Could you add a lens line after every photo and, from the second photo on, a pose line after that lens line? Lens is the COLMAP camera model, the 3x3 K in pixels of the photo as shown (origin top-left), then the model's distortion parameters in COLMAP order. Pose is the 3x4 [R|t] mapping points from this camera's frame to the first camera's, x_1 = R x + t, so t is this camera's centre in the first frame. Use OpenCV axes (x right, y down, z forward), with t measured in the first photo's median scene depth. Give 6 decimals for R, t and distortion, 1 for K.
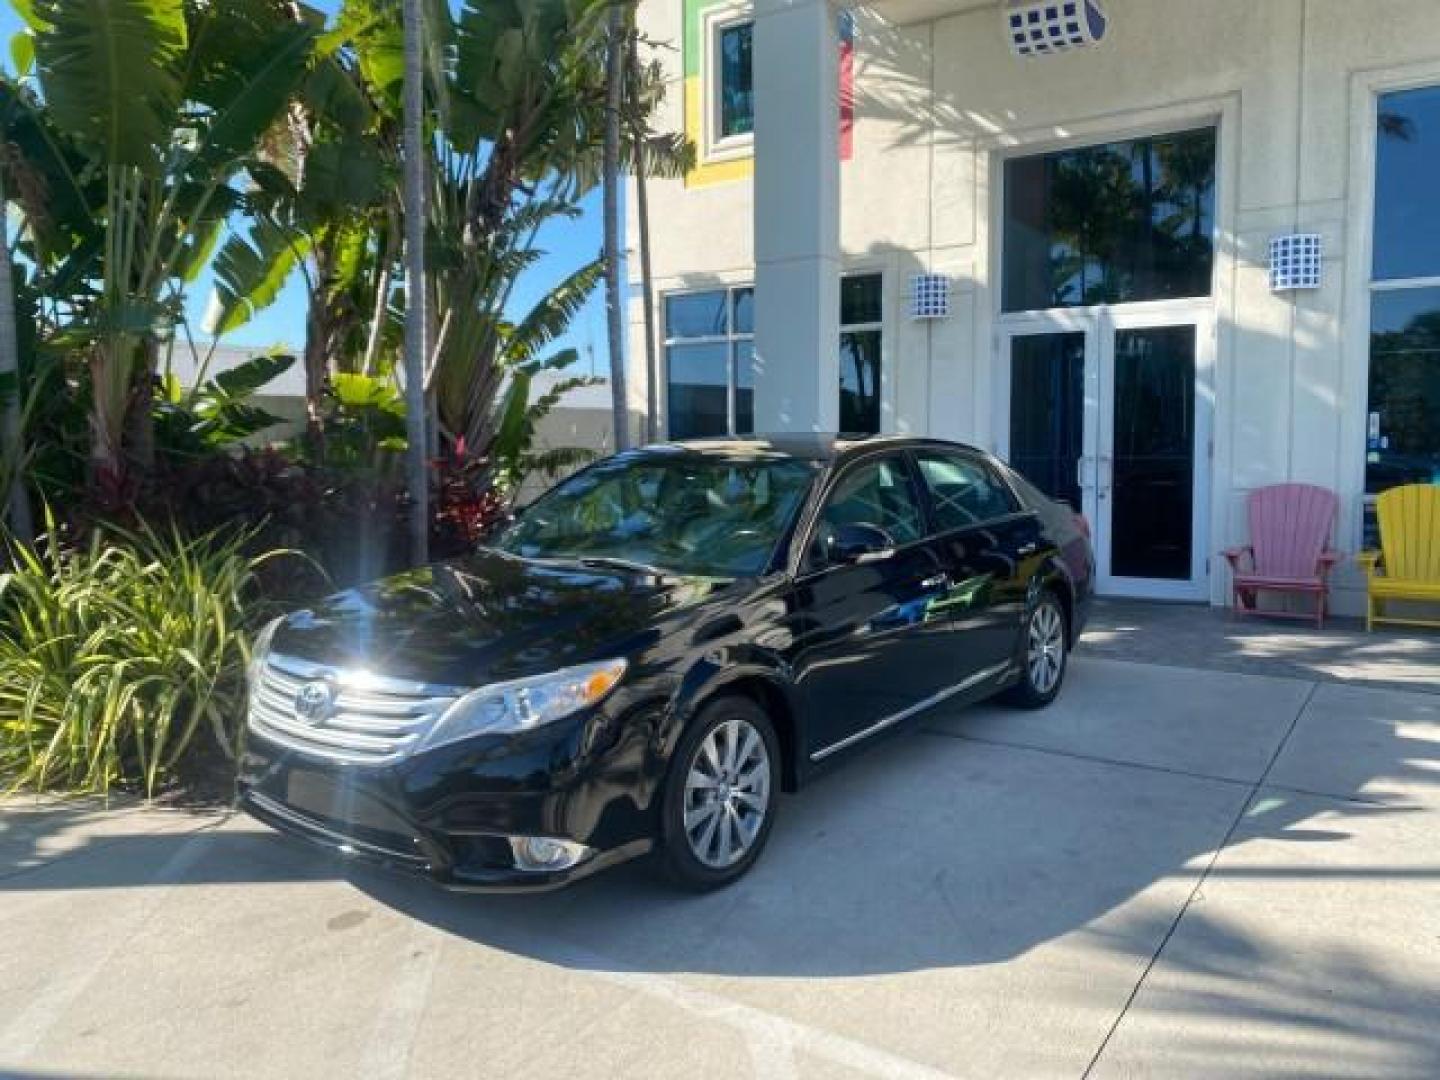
lens RADIAL K [[1109.5, 0, 718.0], [0, 1109.5, 542.3], [0, 0, 1]] dist [0.008935, -0.010120]
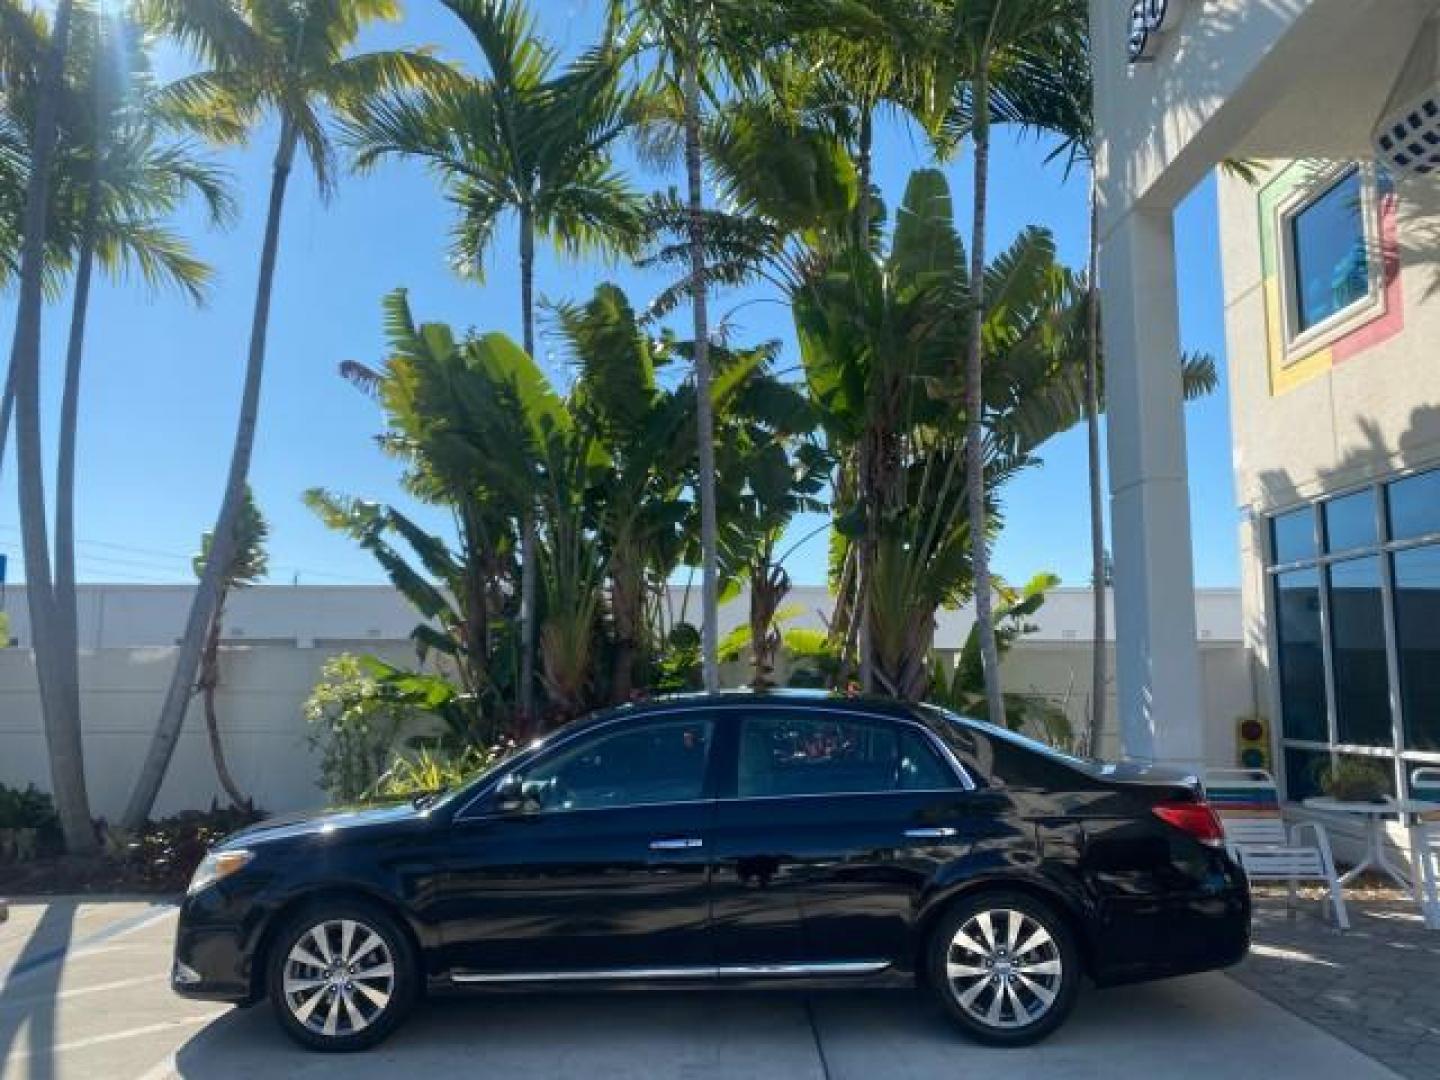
lens RADIAL K [[1109.5, 0, 718.2], [0, 1109.5, 539.3], [0, 0, 1]] dist [0.008935, -0.010120]
pose [[0.569131, -0.097725, -0.816419, 0.594548], [-0.072128, 0.983151, -0.167963, -0.039878], [0.819077, 0.154480, 0.552493, 0.241725]]
